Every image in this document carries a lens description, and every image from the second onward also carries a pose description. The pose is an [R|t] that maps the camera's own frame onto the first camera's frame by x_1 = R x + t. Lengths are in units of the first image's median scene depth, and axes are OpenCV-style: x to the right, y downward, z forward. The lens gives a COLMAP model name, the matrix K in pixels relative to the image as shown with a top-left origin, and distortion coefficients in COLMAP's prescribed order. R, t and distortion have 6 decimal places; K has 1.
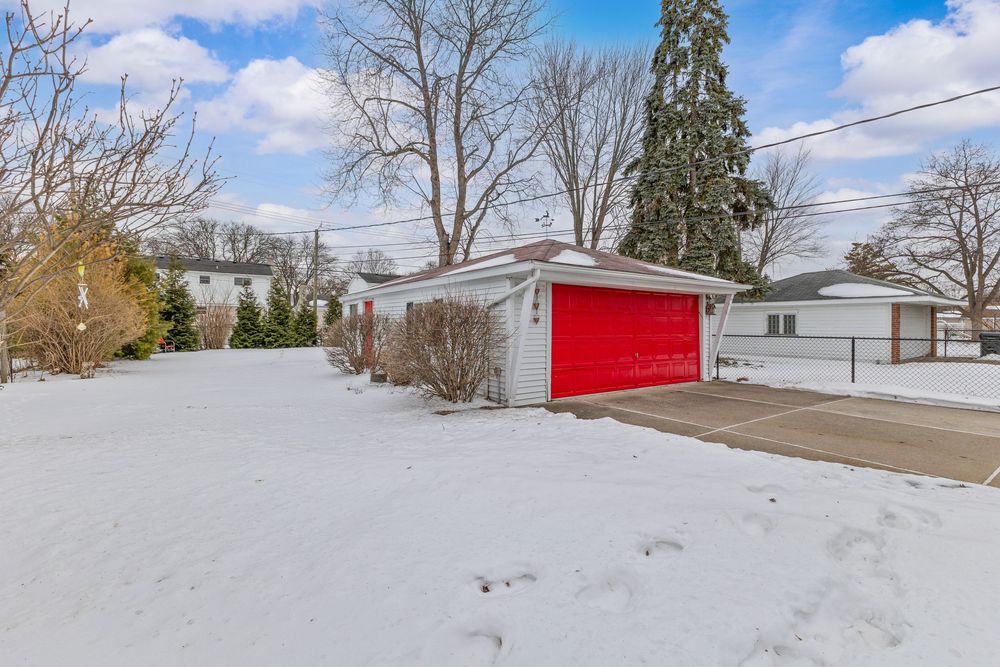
lens RADIAL K [[435.5, 0, 506.3], [0, 435.5, 331.4], [0, 0, 1]] dist [0.003668, -0.002064]
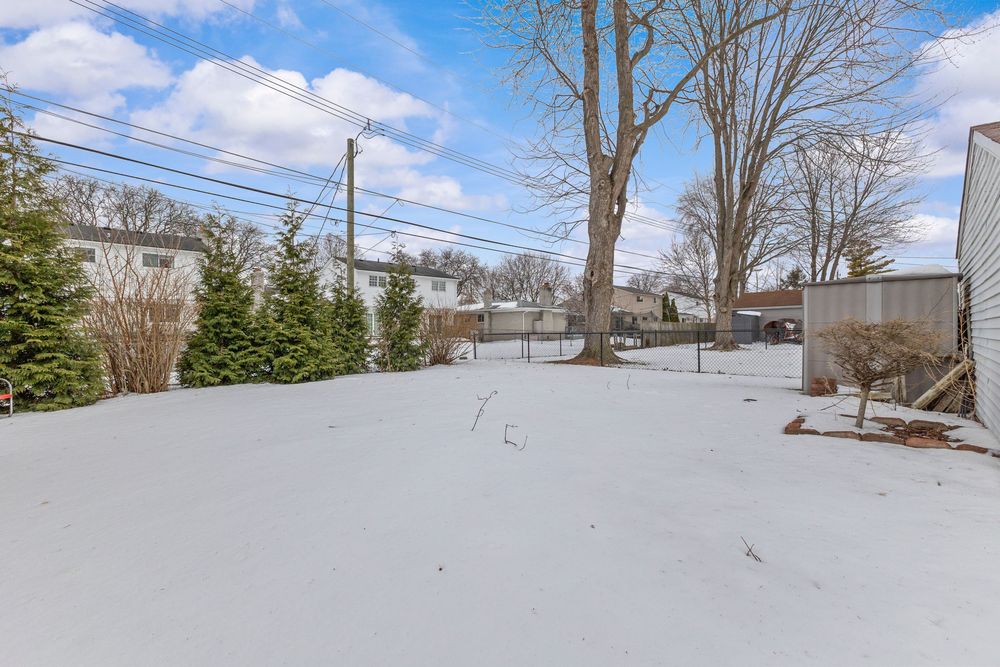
lens RADIAL K [[435.5, 0, 507.4], [0, 435.5, 332.8], [0, 0, 1]] dist [0.003668, -0.002064]
pose [[0.983252, -0.012250, 0.181842, -0.402108], [0.014732, 0.999816, -0.012305, -0.000413], [-0.181657, 0.014777, 0.983251, 0.540392]]
